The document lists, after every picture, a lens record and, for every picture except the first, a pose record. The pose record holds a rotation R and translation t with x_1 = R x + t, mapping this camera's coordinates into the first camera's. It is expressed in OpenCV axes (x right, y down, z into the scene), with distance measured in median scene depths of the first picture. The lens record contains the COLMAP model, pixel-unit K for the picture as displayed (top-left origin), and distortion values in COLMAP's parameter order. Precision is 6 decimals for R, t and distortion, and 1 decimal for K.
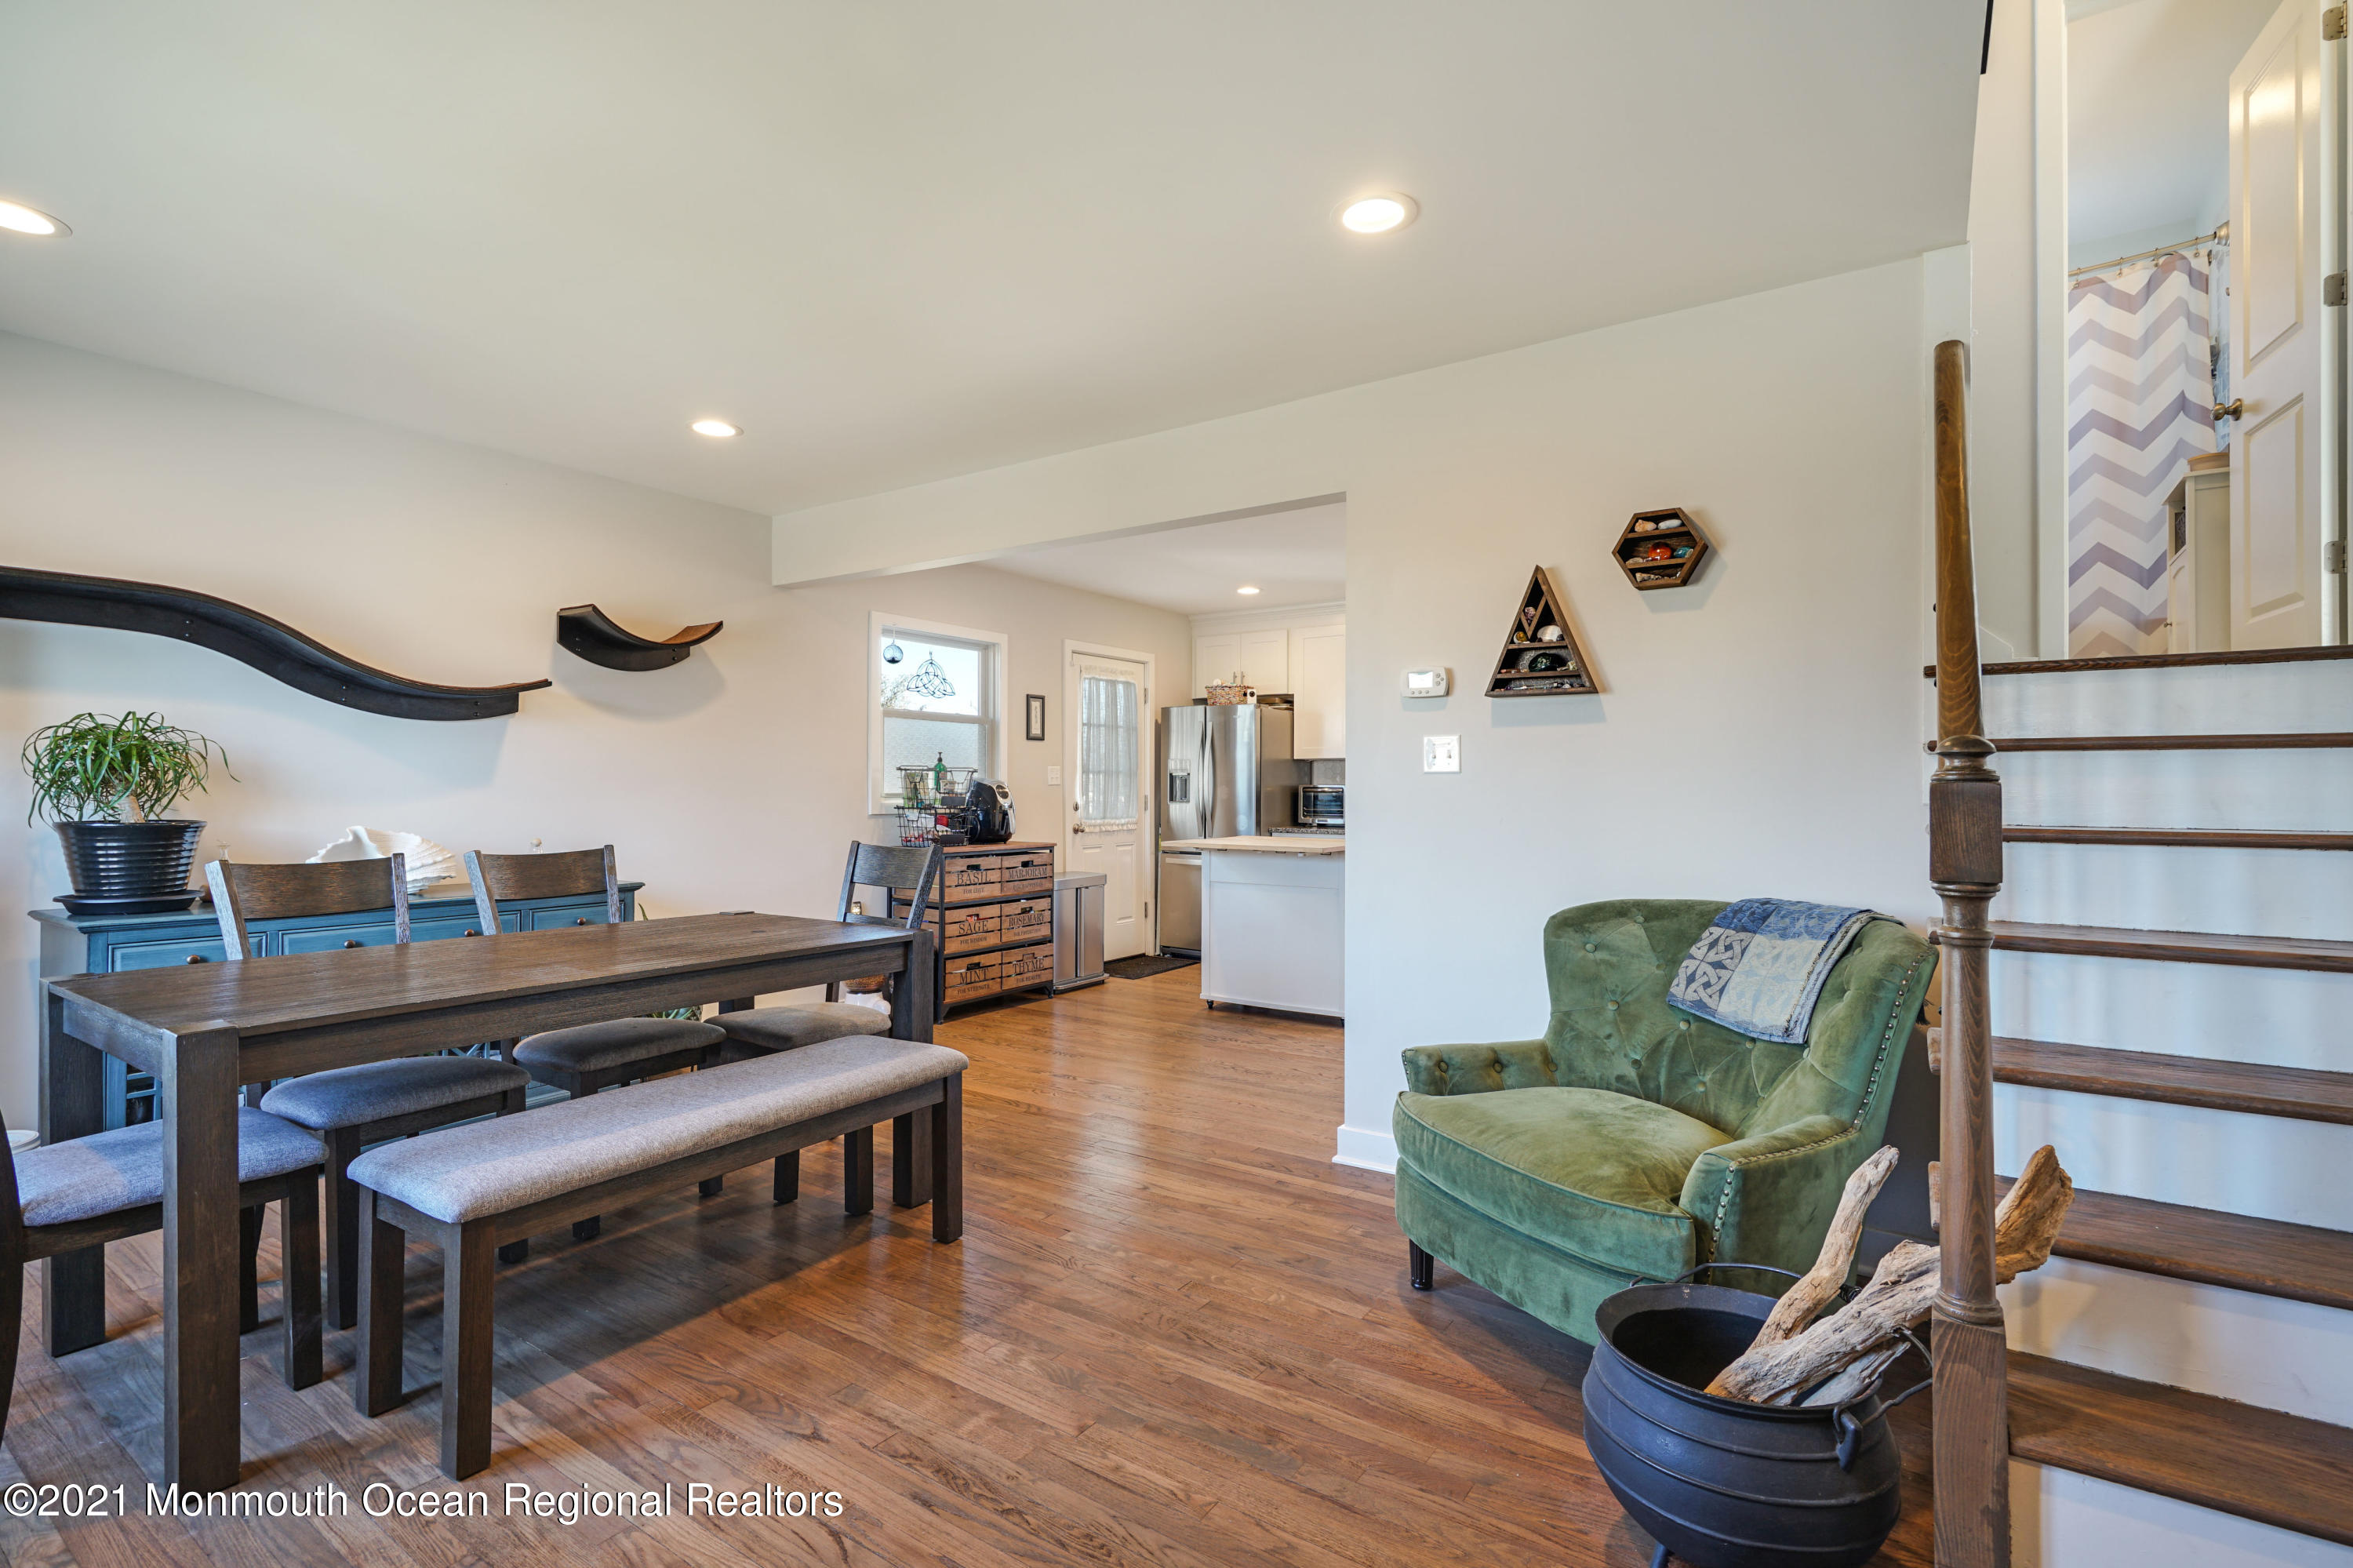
lens RADIAL K [[1072.7, 0, 1179.5], [0, 1072.7, 779.9], [0, 0, 1]] dist [-0.001356, 0.000899]
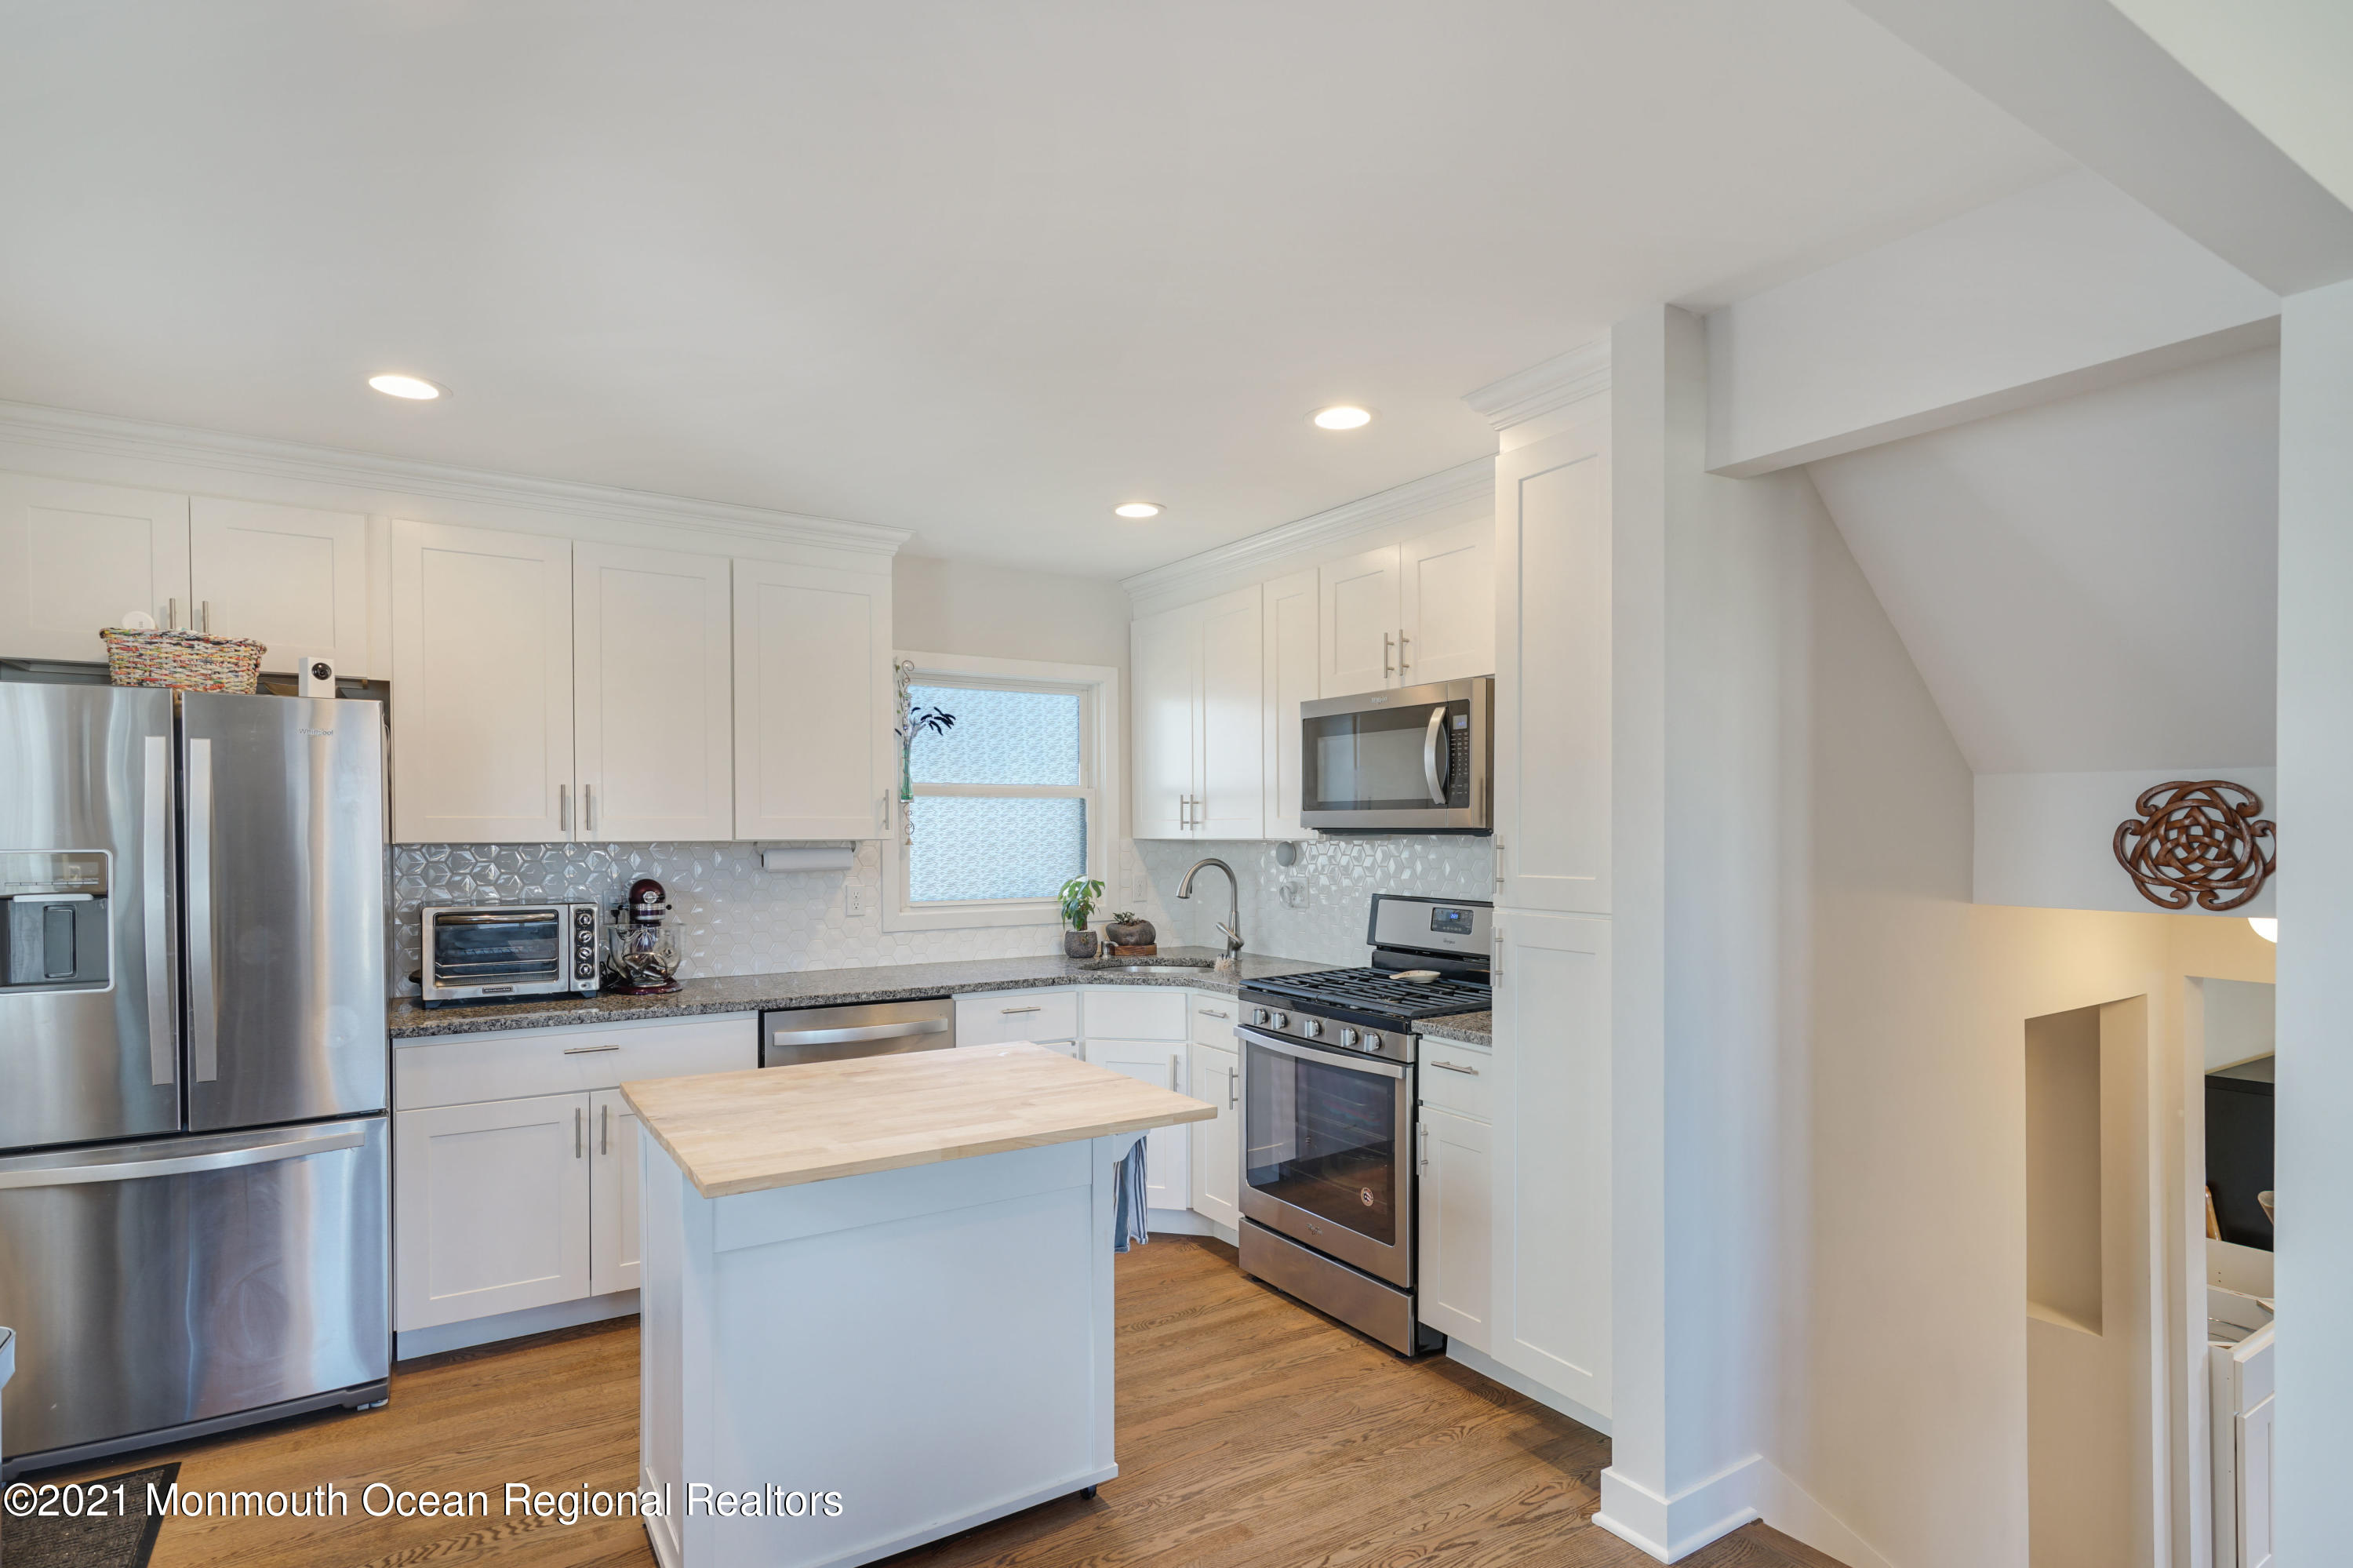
lens RADIAL K [[1200.8, 0, 1174.5], [0, 1200.8, 841.3], [0, 0, 1]] dist [0.042464, -0.026035]
pose [[0.394314, -0.009909, 0.918922, -0.582764], [-0.006683, 0.999885, 0.013650, -0.089748], [-0.918951, -0.011523, 0.394203, 1.691623]]
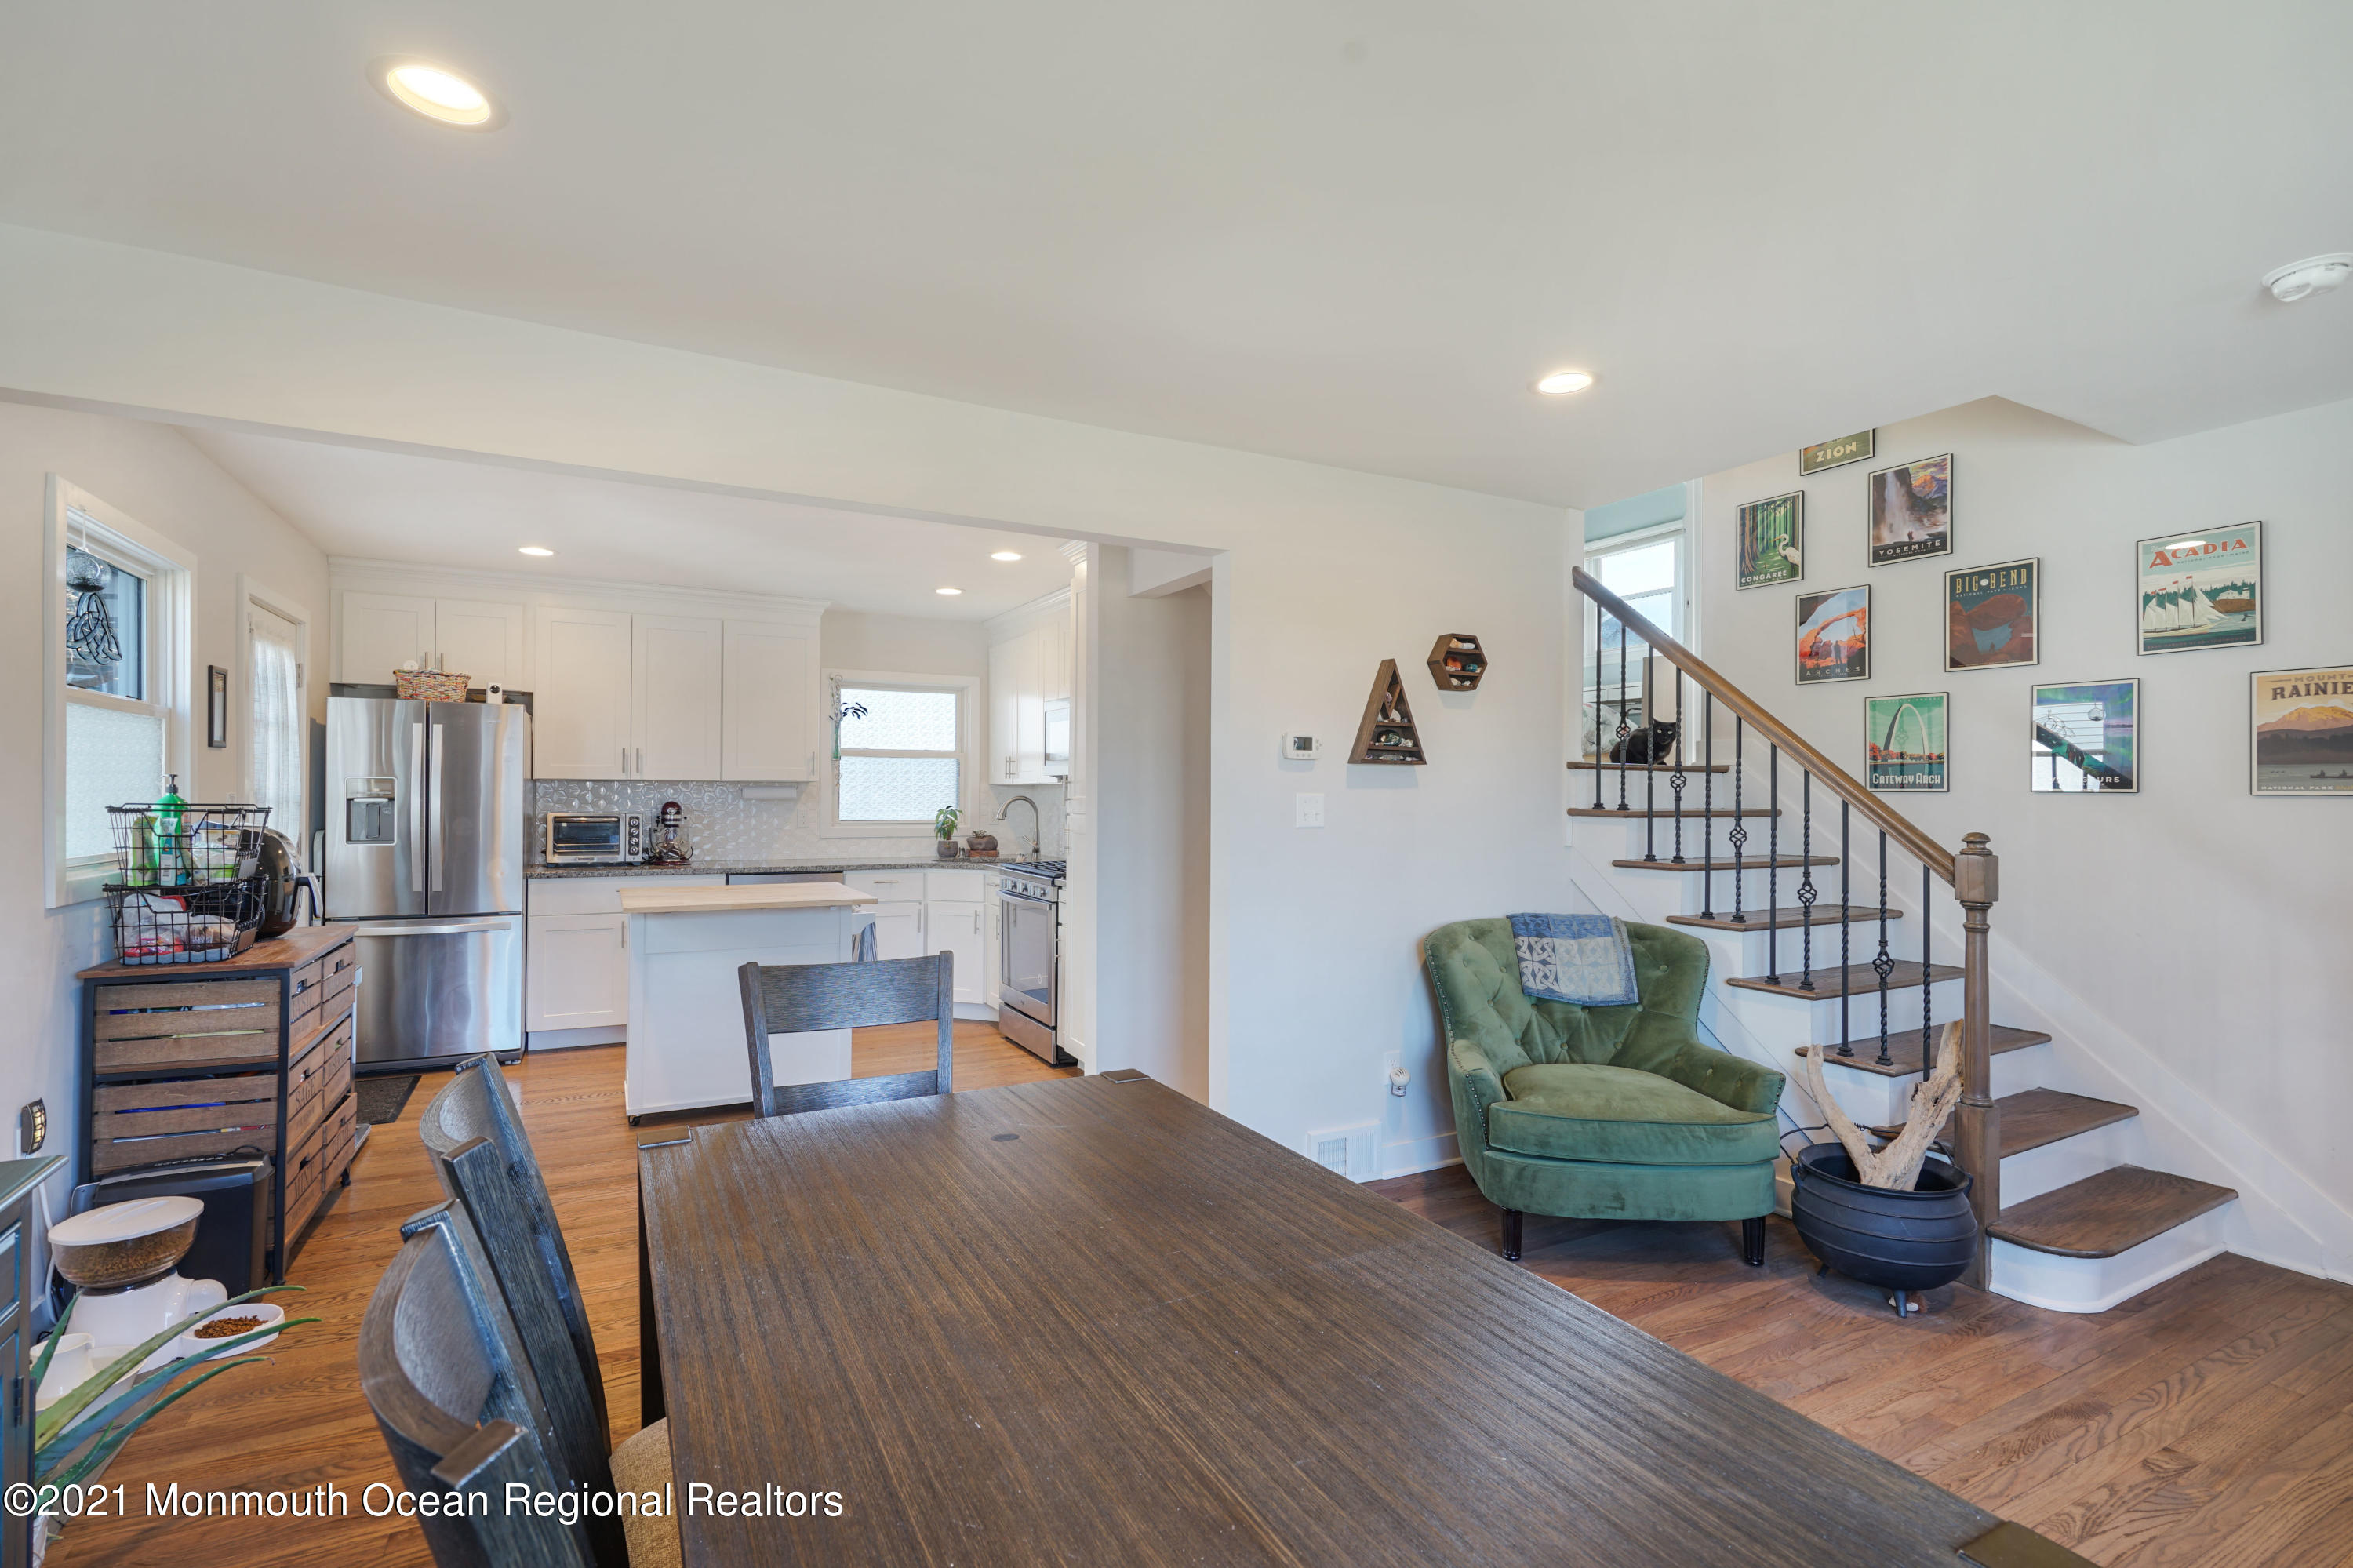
lens RADIAL K [[1072.7, 0, 1179.5], [0, 1072.7, 779.9], [0, 0, 1]] dist [-0.001356, 0.000899]
pose [[0.468968, 0.015739, 0.883075, -1.034774], [-0.013303, 0.999854, -0.010756, -0.053797], [-0.883115, -0.006703, 0.469109, 0.764670]]
